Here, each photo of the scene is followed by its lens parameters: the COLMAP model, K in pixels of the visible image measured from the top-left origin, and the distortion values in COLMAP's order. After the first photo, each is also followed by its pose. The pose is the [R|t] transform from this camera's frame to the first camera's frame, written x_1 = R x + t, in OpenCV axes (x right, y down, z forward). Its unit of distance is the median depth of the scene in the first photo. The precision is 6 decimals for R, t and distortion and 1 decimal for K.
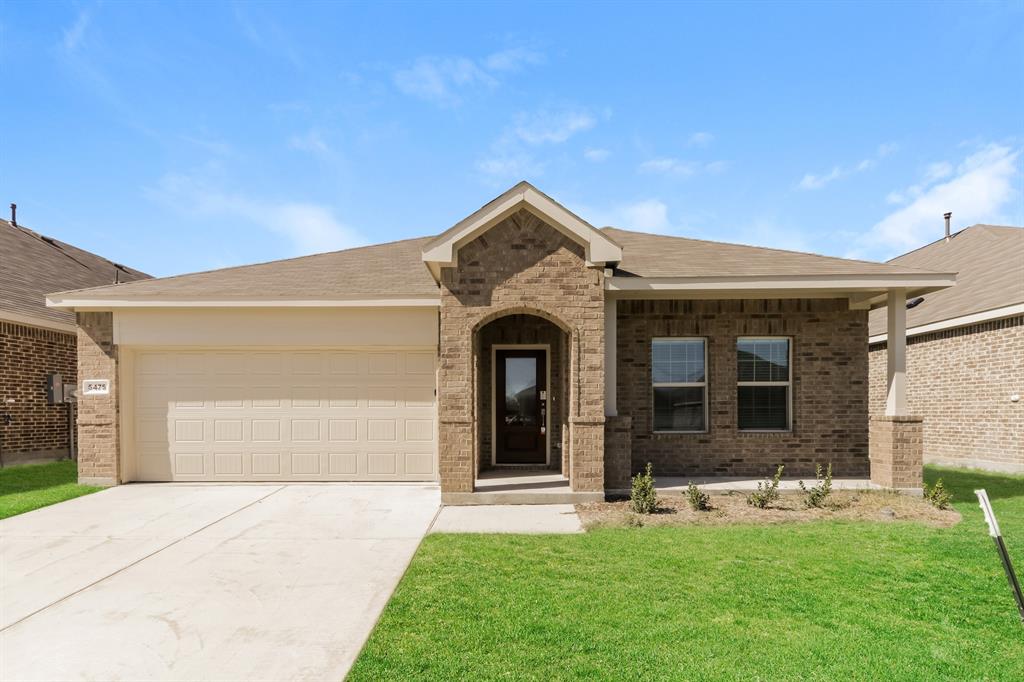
lens RADIAL K [[470.1, 0, 525.3], [0, 470.1, 391.1], [0, 0, 1]] dist [0.004908, 0.001872]
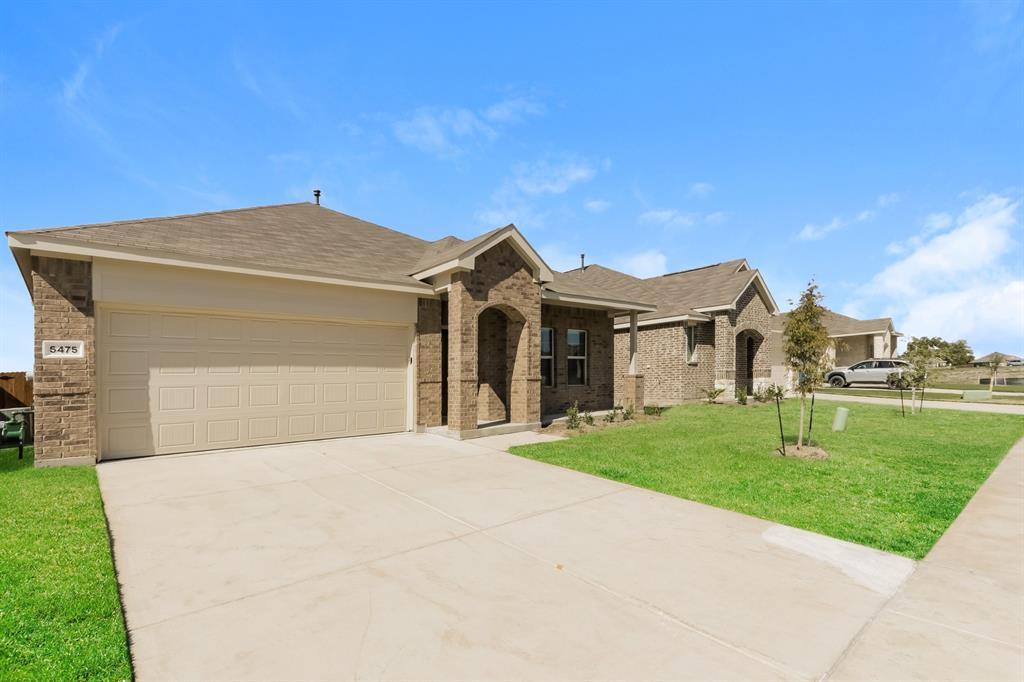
lens RADIAL K [[470.1, 0, 512.9], [0, 470.1, 362.7], [0, 0, 1]] dist [0.004908, 0.001872]
pose [[0.757232, 0.006782, 0.653110, -0.957154], [-0.001519, 0.999962, -0.008622, 0.023411], [-0.653144, 0.005537, 0.757214, -0.164003]]
